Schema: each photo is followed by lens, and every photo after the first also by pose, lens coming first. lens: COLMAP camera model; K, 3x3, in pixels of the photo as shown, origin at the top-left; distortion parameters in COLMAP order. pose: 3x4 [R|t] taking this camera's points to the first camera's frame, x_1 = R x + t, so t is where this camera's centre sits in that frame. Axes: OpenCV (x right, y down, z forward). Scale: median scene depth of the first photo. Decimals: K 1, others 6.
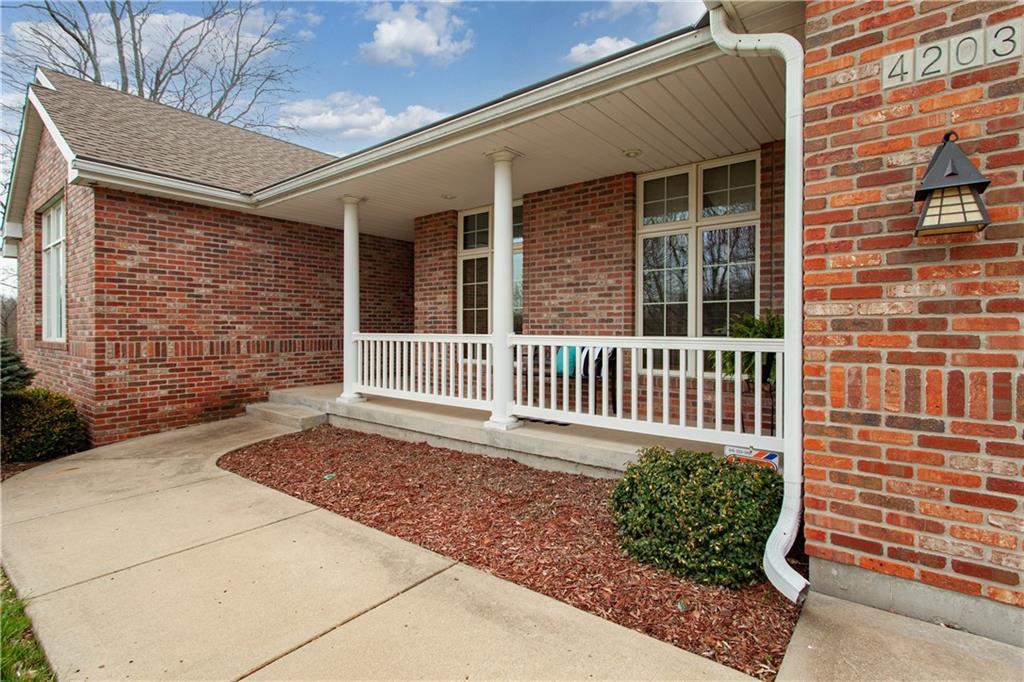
lens RADIAL K [[488.1, 0, 507.4], [0, 488.1, 335.6], [0, 0, 1]] dist [-0.000641, 0.000271]
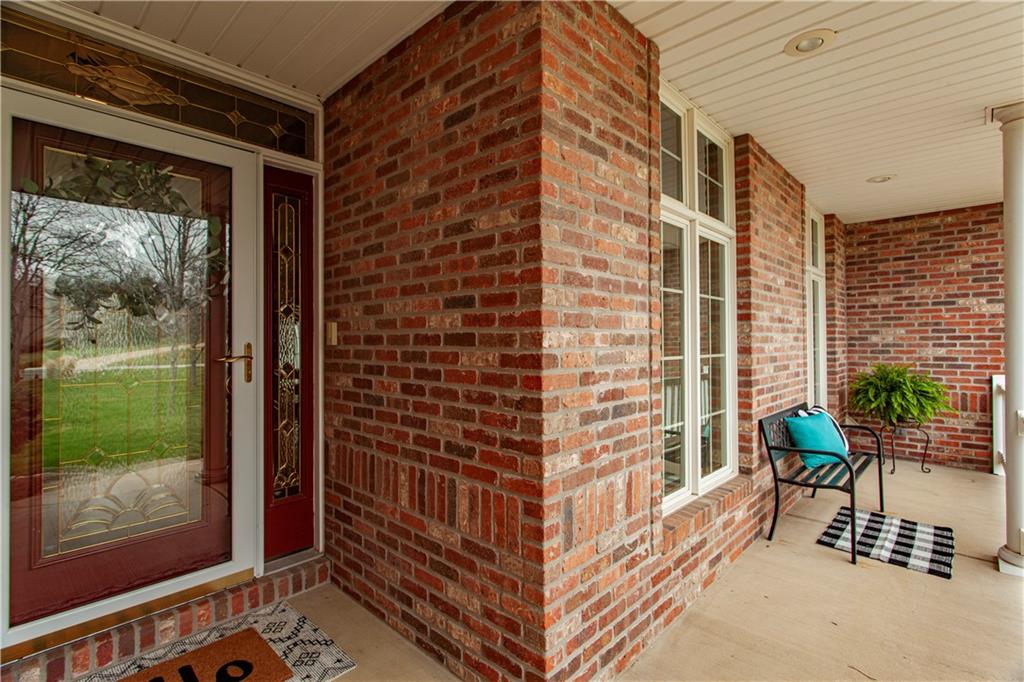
lens RADIAL K [[488.1, 0, 512.3], [0, 488.1, 336.2], [0, 0, 1]] dist [-0.000641, 0.000271]
pose [[0.067052, -0.001958, 0.997748, -0.416907], [0.014736, 0.999891, 0.000972, -0.068743], [-0.997641, 0.014637, 0.067073, 1.031452]]
